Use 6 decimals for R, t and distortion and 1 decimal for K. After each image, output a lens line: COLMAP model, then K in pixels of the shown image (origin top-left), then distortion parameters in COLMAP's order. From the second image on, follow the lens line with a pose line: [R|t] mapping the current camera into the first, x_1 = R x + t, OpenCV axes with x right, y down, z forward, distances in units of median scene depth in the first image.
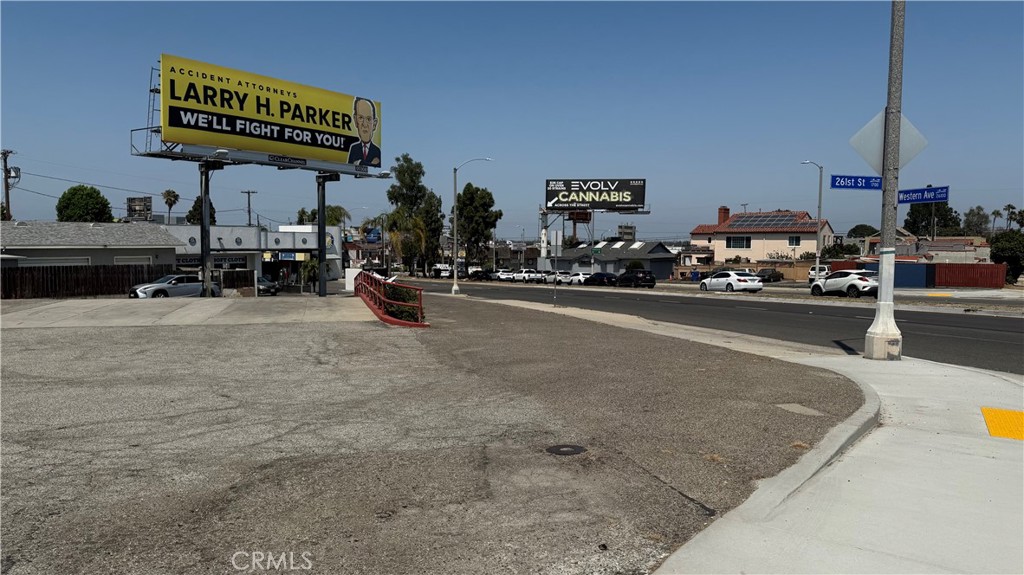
lens RADIAL K [[712.2, 0, 527.7], [0, 712.2, 288.7], [0, 0, 1]] dist [0.071320, -0.110082]
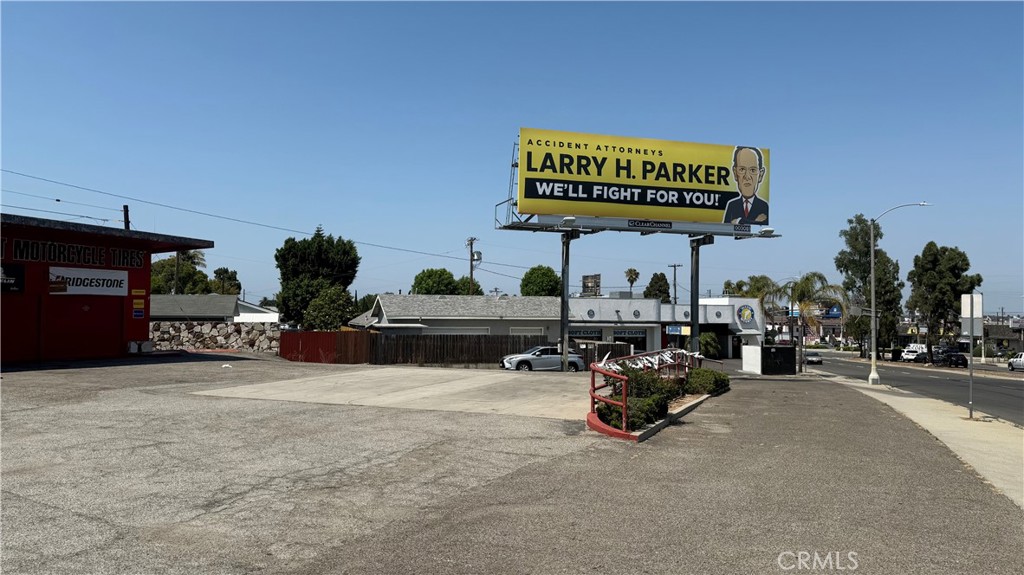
lens RADIAL K [[709.8, 0, 513.5], [0, 709.8, 288.1], [0, 0, 1]] dist [0.121016, -0.175327]
pose [[0.792843, -0.019654, -0.609109, 0.082292], [-0.044581, 0.994932, -0.090131, -0.009291], [0.607793, 0.098614, 0.787948, 0.198458]]
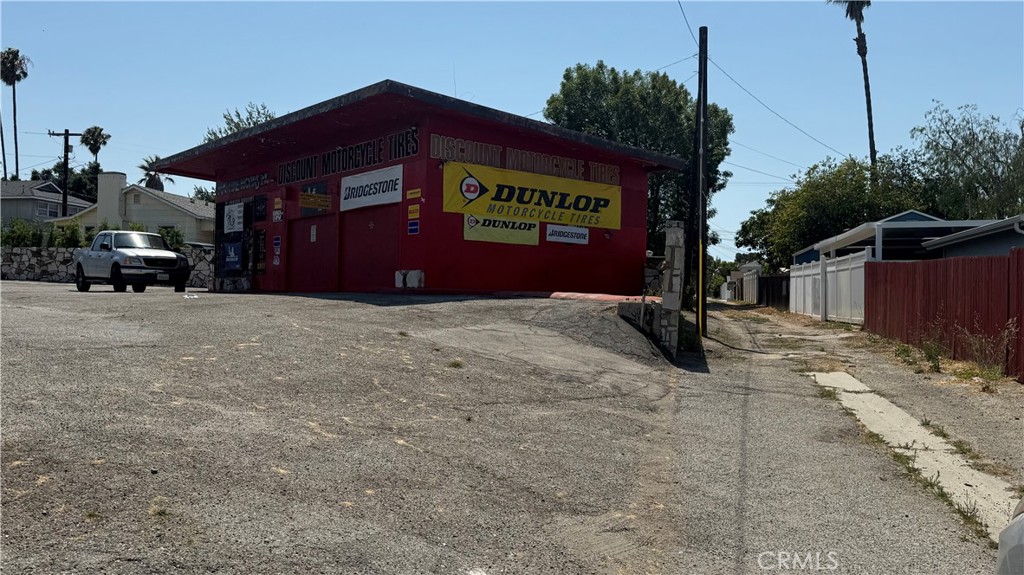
lens RADIAL K [[867.0, 0, 509.5], [0, 867.0, 285.9], [0, 0, 1]] dist [0.163909, -0.324120]
pose [[-0.922206, -0.028900, -0.385618, -0.464442], [-0.045709, 0.998359, 0.034490, -0.016456], [0.383989, 0.049433, -0.922013, 1.025081]]
